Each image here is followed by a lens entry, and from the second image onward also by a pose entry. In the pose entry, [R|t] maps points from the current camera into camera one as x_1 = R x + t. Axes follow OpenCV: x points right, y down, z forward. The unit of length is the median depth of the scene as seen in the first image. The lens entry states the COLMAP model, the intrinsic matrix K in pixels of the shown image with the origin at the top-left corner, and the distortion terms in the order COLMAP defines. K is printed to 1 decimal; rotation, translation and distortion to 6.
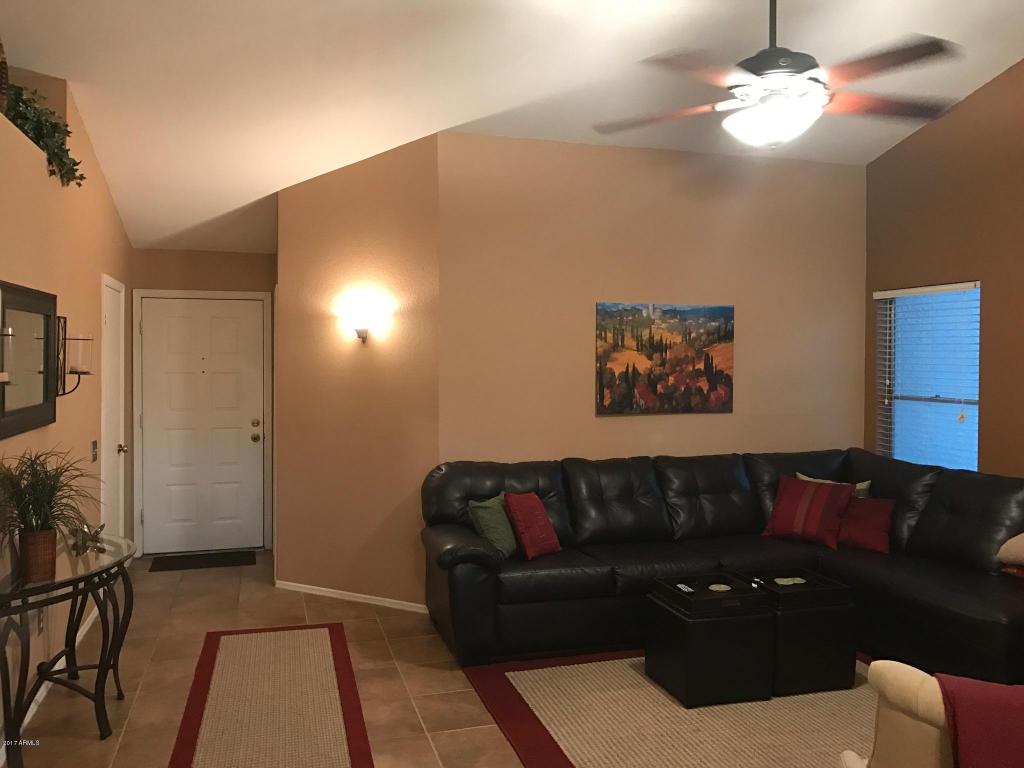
lens RADIAL K [[842.0, 0, 518.8], [0, 842.0, 379.4], [0, 0, 1]] dist [0.094119, -0.180074]
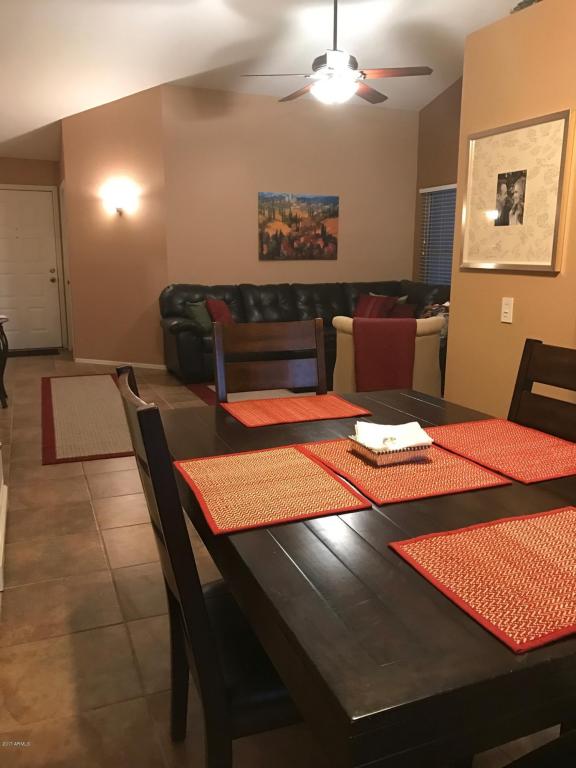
lens RADIAL K [[631.5, 0, 283.6], [0, 631.5, 385.7], [0, 0, 1]] dist [0.094119, -0.180074]
pose [[0.996384, -0.011672, 0.084163, 0.028833], [-0.003036, 0.984996, 0.172549, 0.072409], [-0.084914, -0.172180, 0.981399, -0.338495]]
